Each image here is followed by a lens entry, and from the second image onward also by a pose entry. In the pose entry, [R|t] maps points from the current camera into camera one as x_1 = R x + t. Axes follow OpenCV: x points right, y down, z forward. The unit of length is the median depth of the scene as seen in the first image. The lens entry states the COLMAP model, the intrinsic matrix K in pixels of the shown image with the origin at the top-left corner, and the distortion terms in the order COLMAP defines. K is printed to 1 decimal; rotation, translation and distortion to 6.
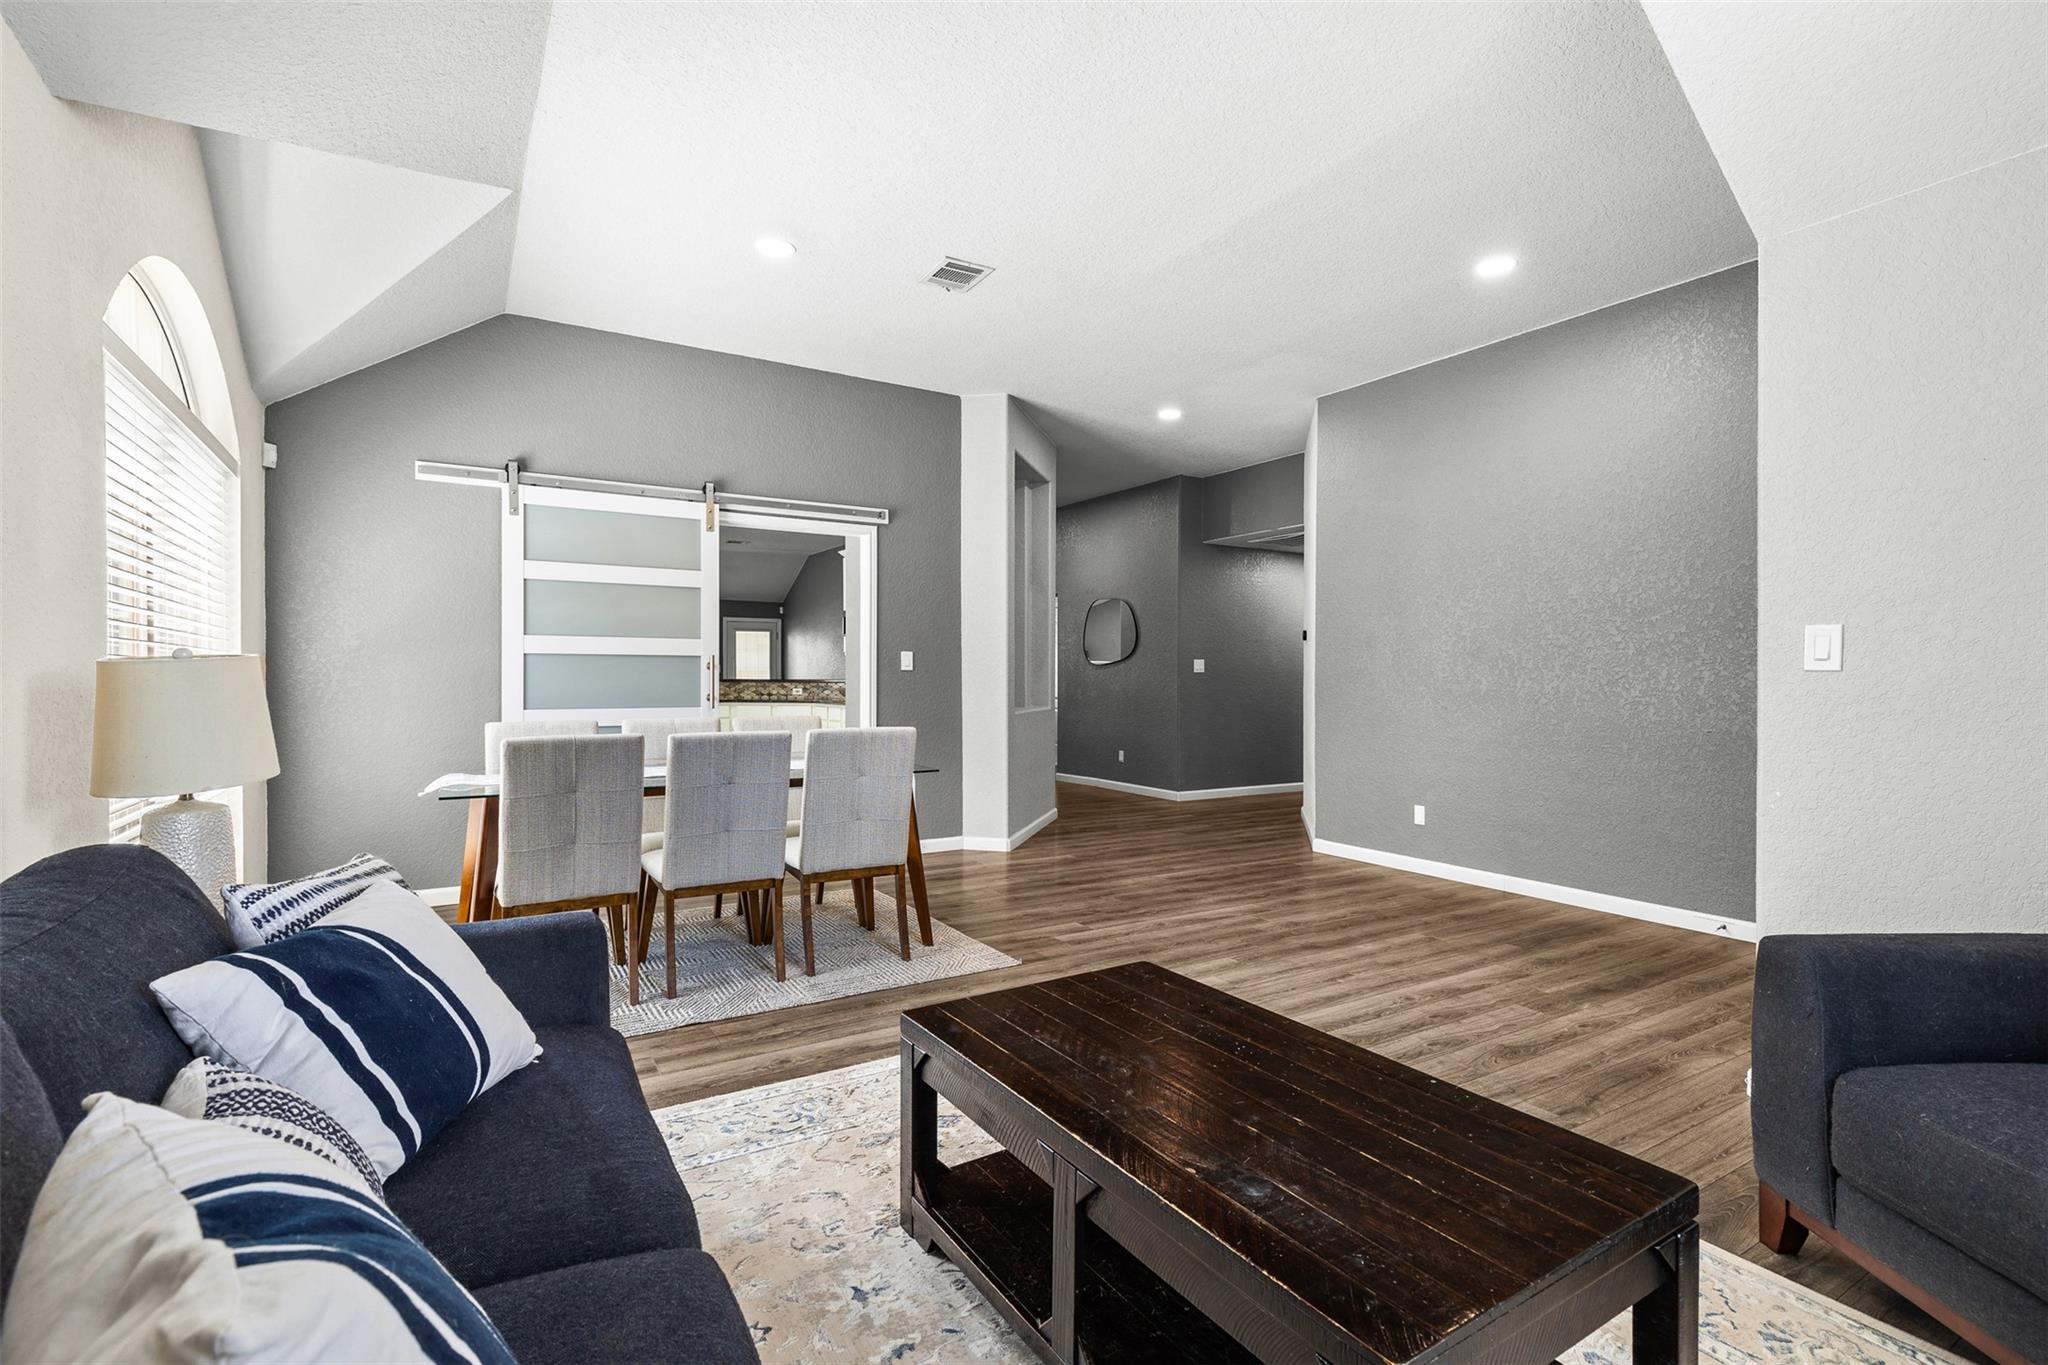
lens RADIAL K [[935.1, 0, 1022.1], [0, 935.1, 679.7], [0, 0, 1]] dist [0.002917, 0.000083]
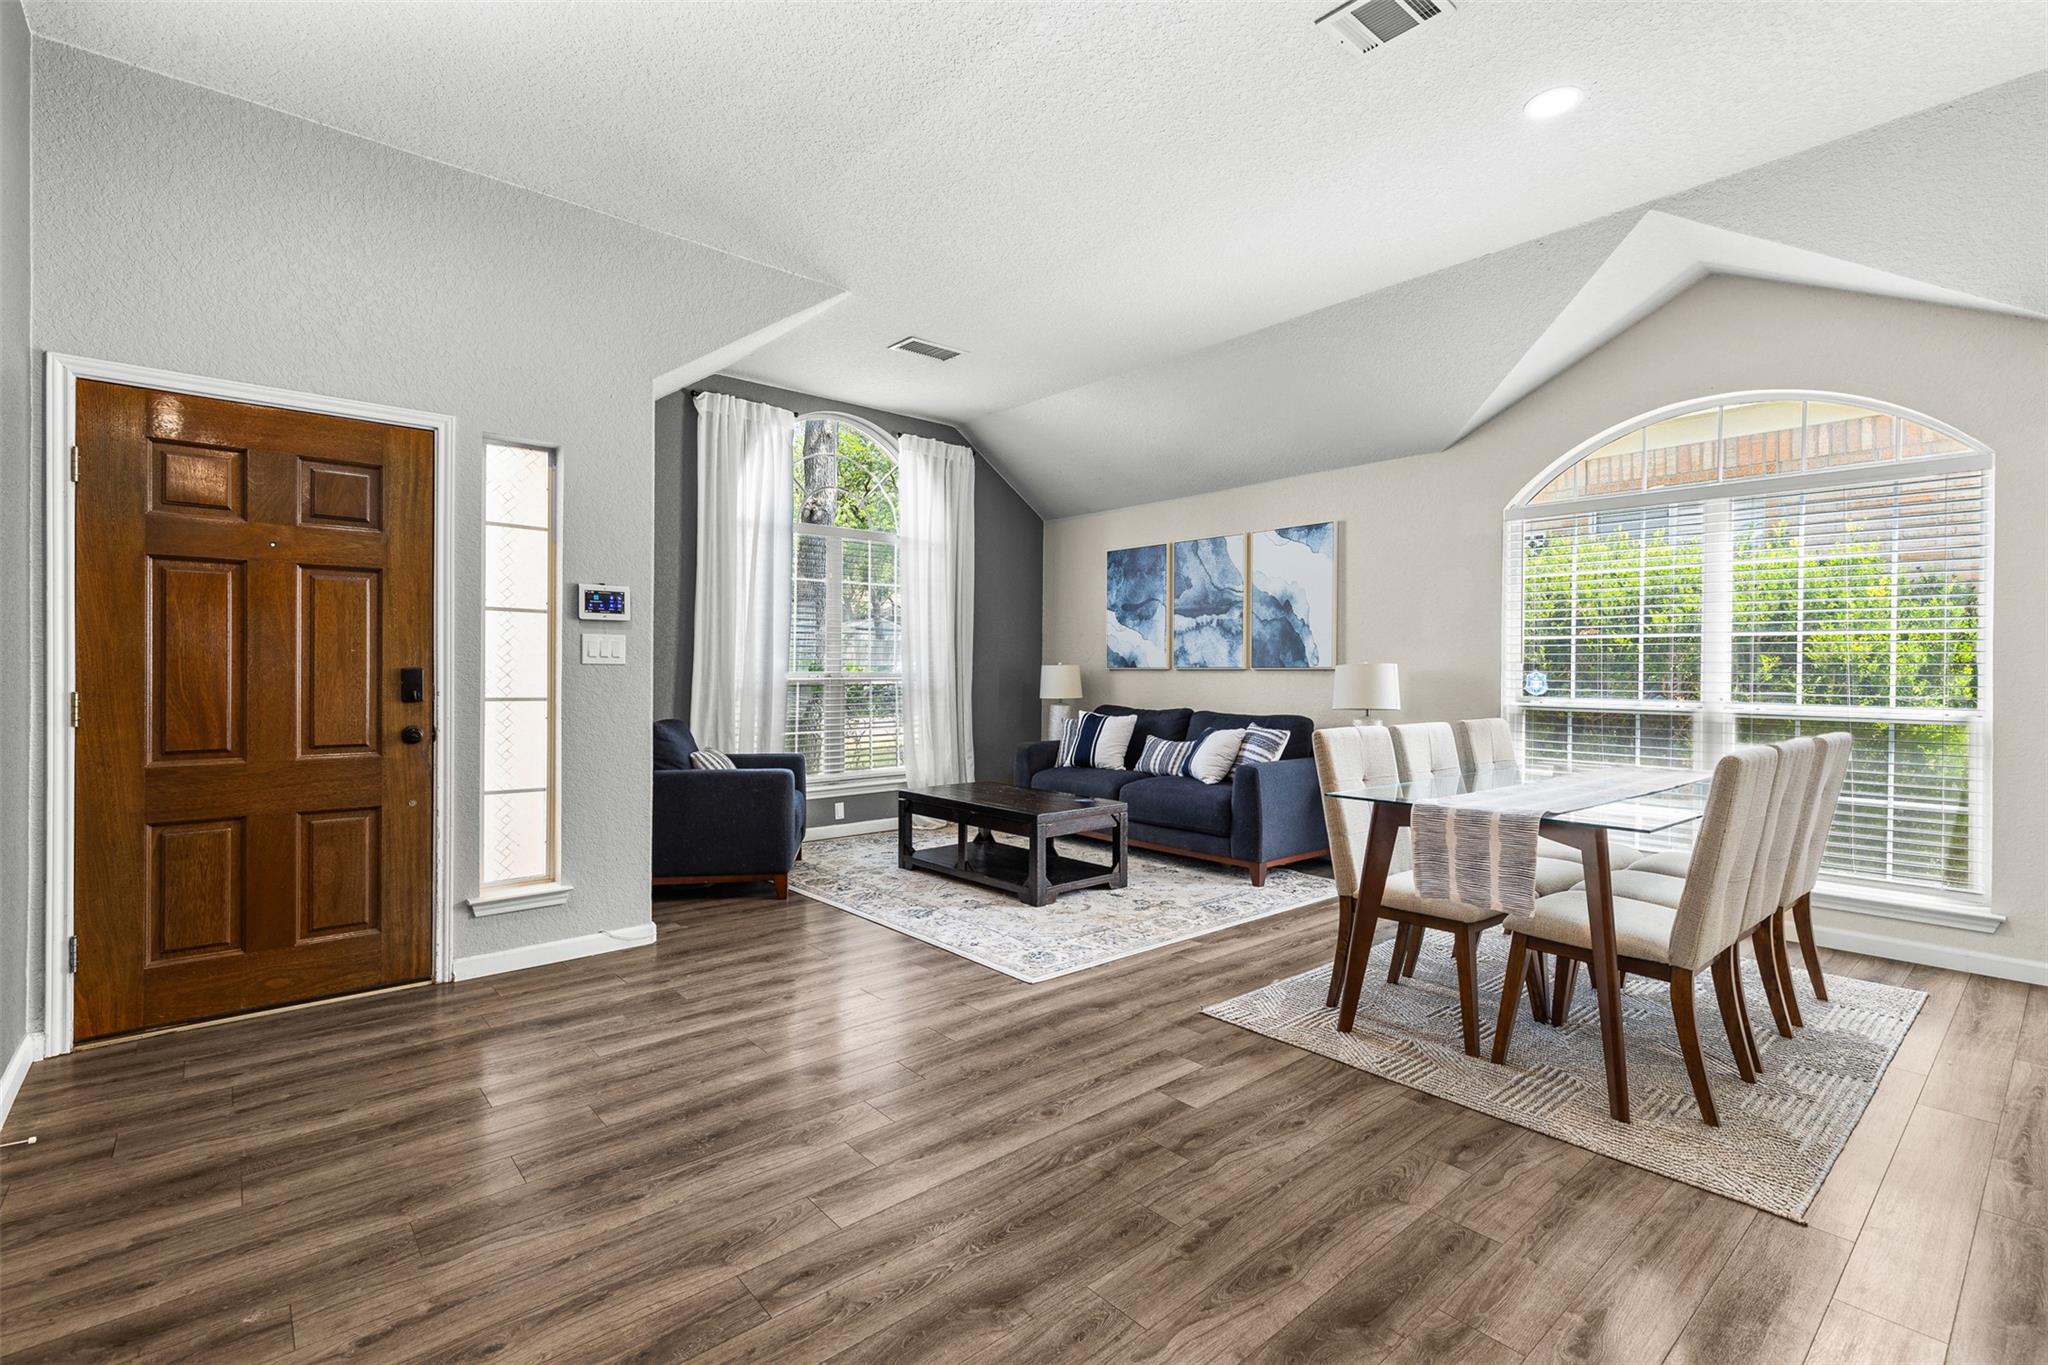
lens RADIAL K [[935.1, 0, 1022.8], [0, 935.1, 672.2], [0, 0, 1]] dist [0.002917, 0.000083]
pose [[-0.985560, -0.005003, -0.169254, 0.287738], [-0.006661, 0.999935, 0.009228, -0.011673], [0.169197, 0.010223, -0.985529, 1.710213]]
